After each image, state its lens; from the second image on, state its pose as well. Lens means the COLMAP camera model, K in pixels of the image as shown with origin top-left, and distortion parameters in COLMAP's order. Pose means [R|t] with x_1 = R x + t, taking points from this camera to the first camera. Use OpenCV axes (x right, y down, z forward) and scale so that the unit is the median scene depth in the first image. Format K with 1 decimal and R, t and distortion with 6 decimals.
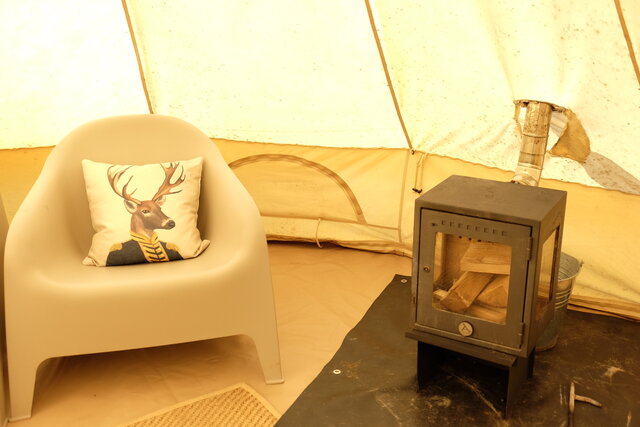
lens RADIAL K [[715.6, 0, 320.3], [0, 715.6, 217.1], [0, 0, 1]] dist [-0.187147, 0.000000]
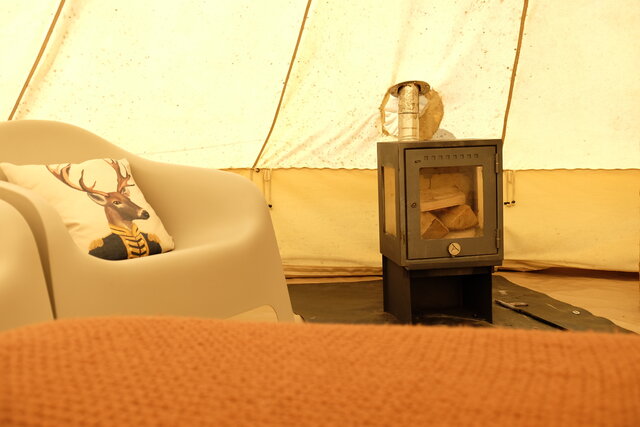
lens RADIAL K [[727.2, 0, 321.2], [0, 727.2, 212.5], [0, 0, 1]] dist [-0.136148, 0.000000]
pose [[0.774758, -0.095141, 0.625059, -0.606603], [0.241843, 0.958026, -0.153942, 0.200533], [-0.584176, 0.270434, 0.765247, 0.180611]]
